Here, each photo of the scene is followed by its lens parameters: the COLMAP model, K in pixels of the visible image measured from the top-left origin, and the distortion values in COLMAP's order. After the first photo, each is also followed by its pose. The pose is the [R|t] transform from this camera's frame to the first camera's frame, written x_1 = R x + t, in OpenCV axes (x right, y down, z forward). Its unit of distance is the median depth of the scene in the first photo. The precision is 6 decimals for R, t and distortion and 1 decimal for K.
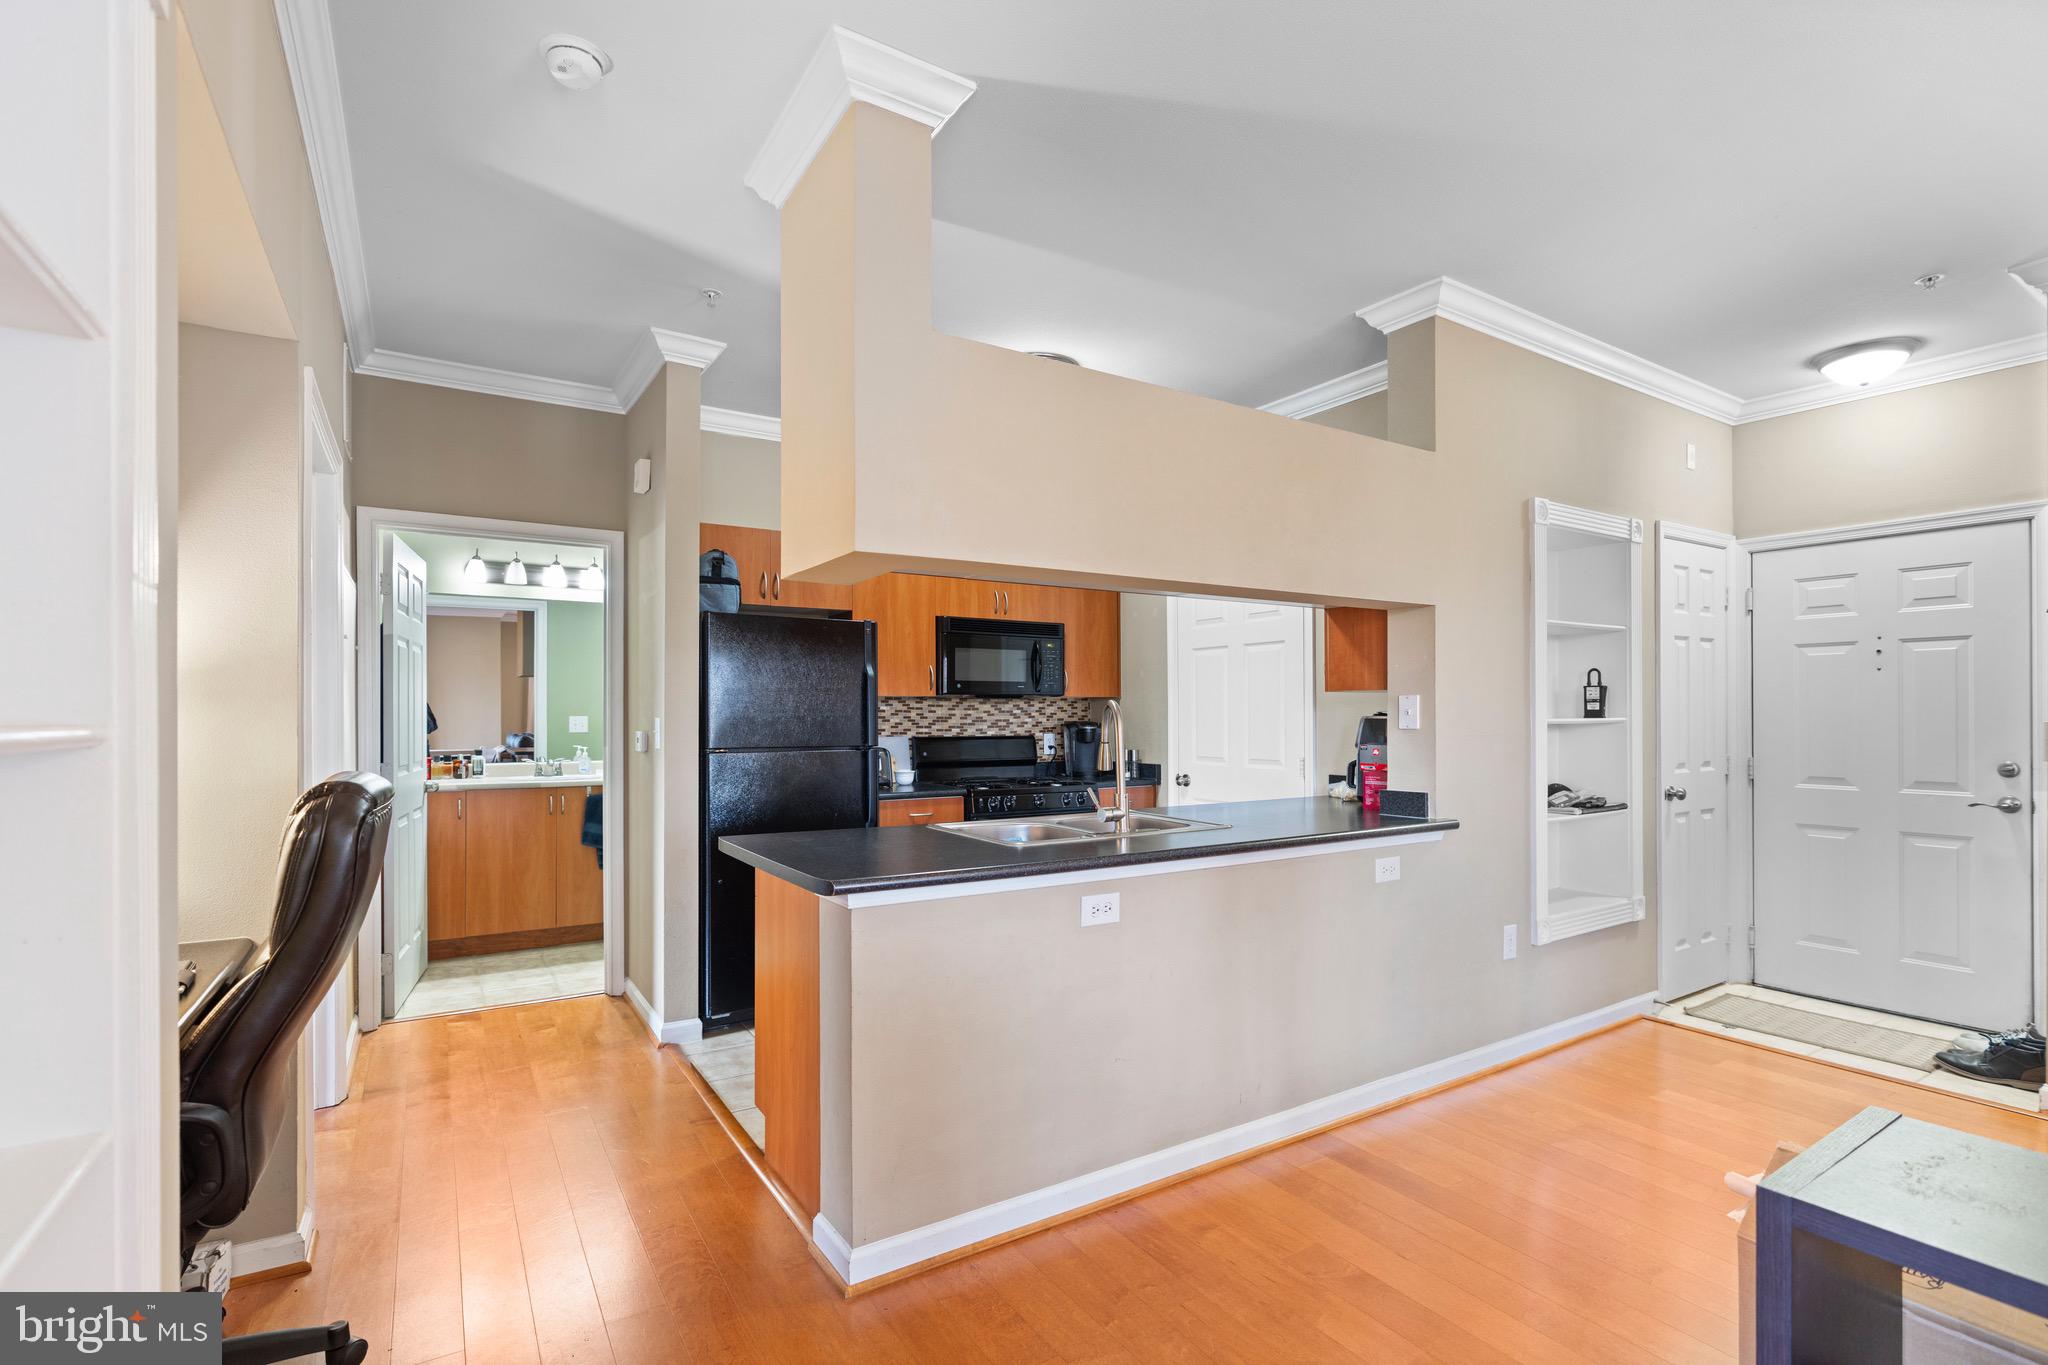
lens RADIAL K [[950.6, 0, 1026.6], [0, 950.6, 716.0], [0, 0, 1]] dist [-0.003408, -0.000279]
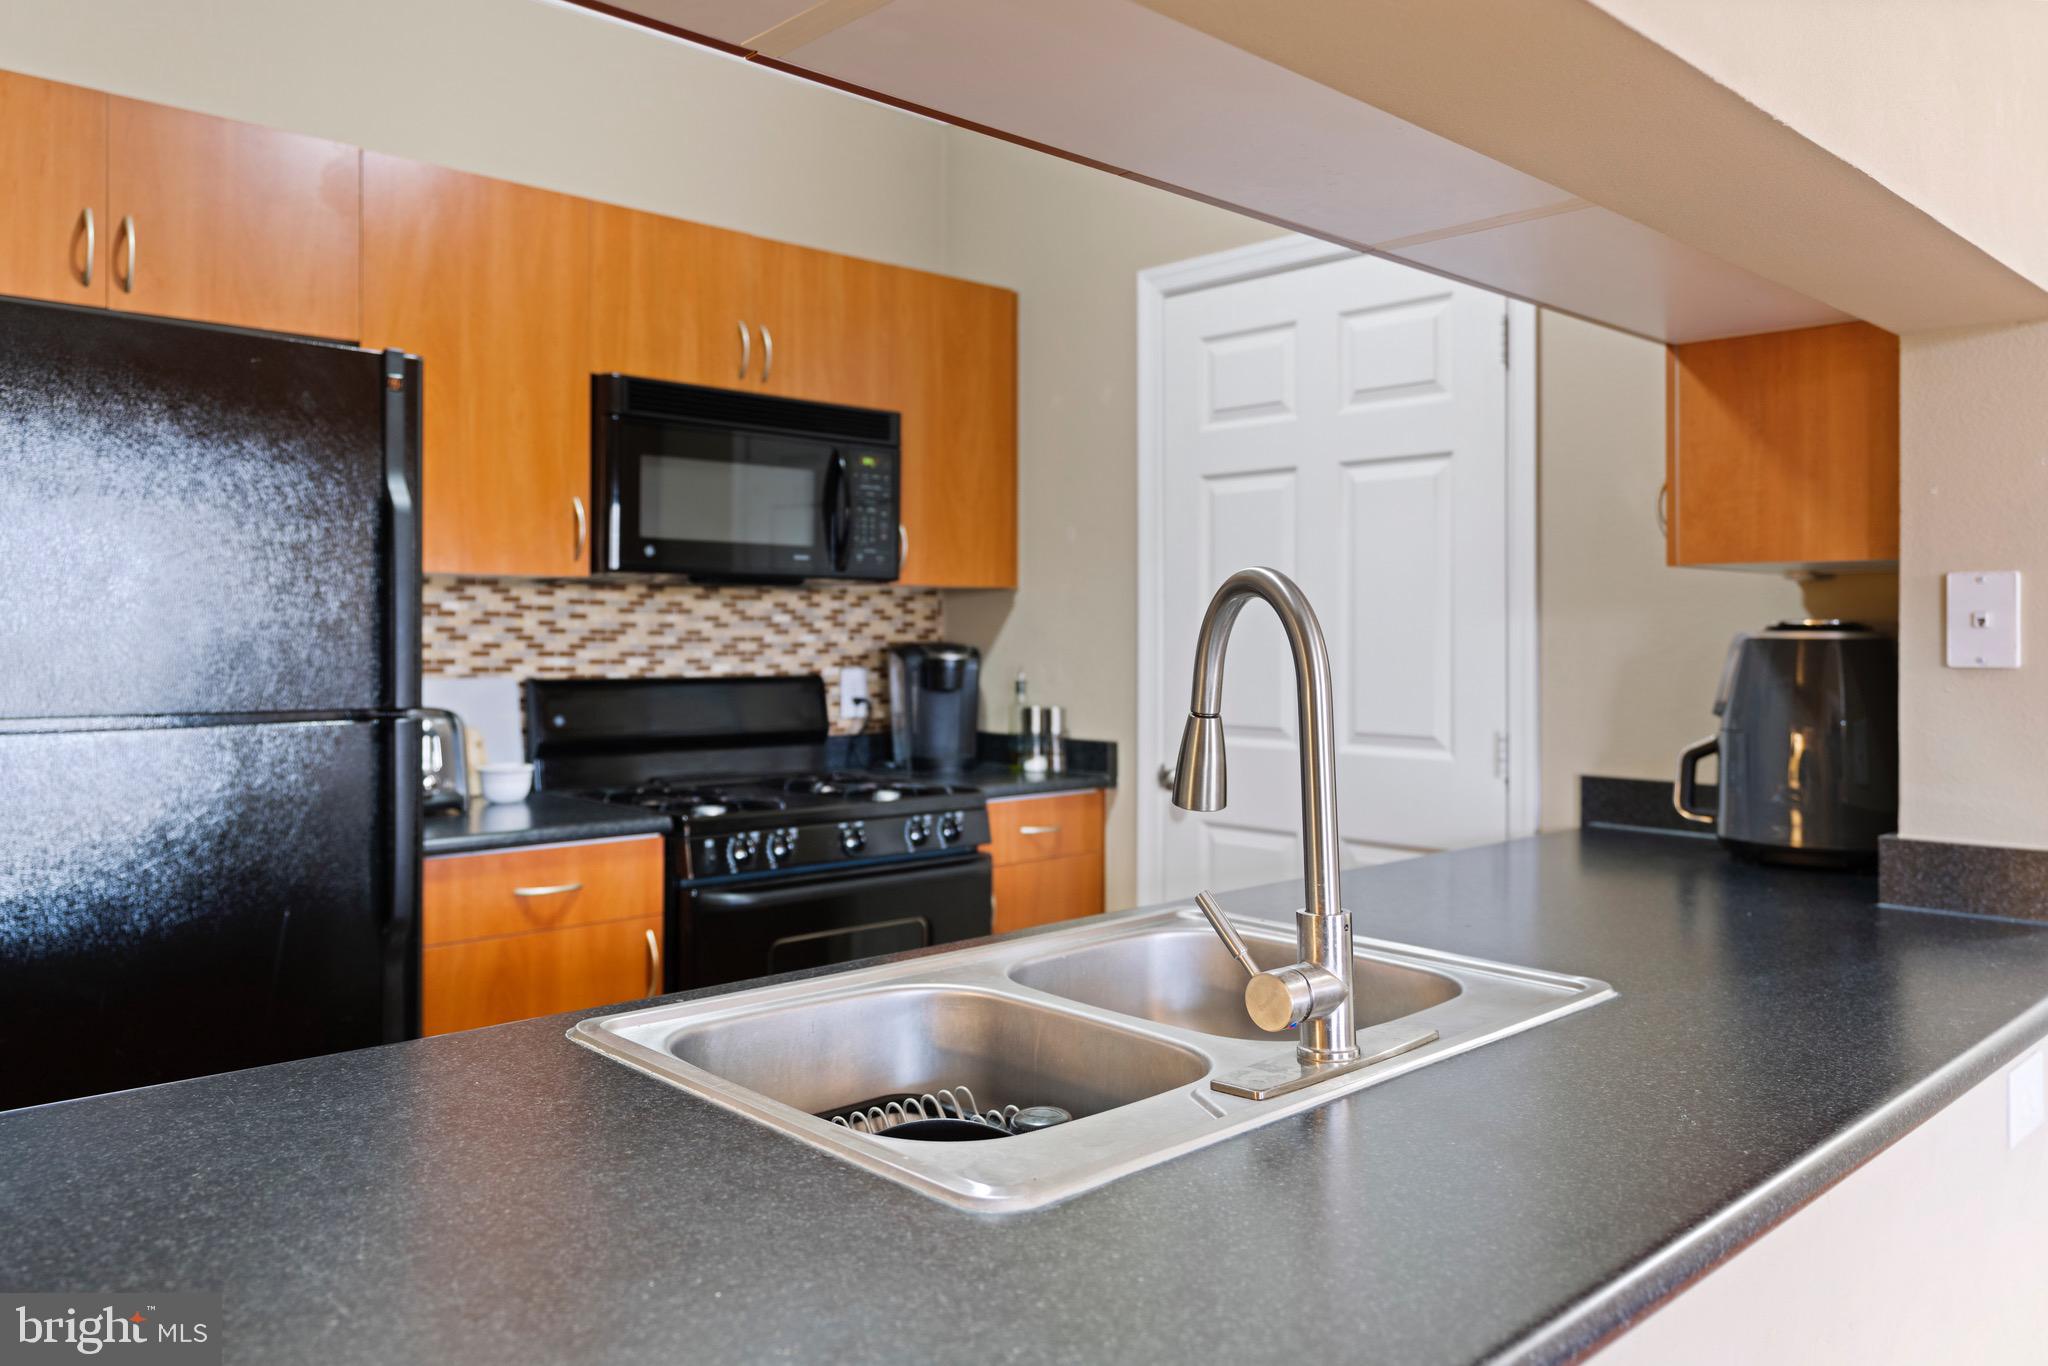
lens RADIAL K [[1446.6, 0, 987.0], [0, 1446.6, 618.3], [0, 0, 1]] dist [0.017006, 0.001207]
pose [[0.983248, 0.008376, 0.182078, -0.039697], [-0.006280, 0.999907, -0.012084, 0.002664], [-0.182162, 0.010738, 0.983210, 0.353712]]
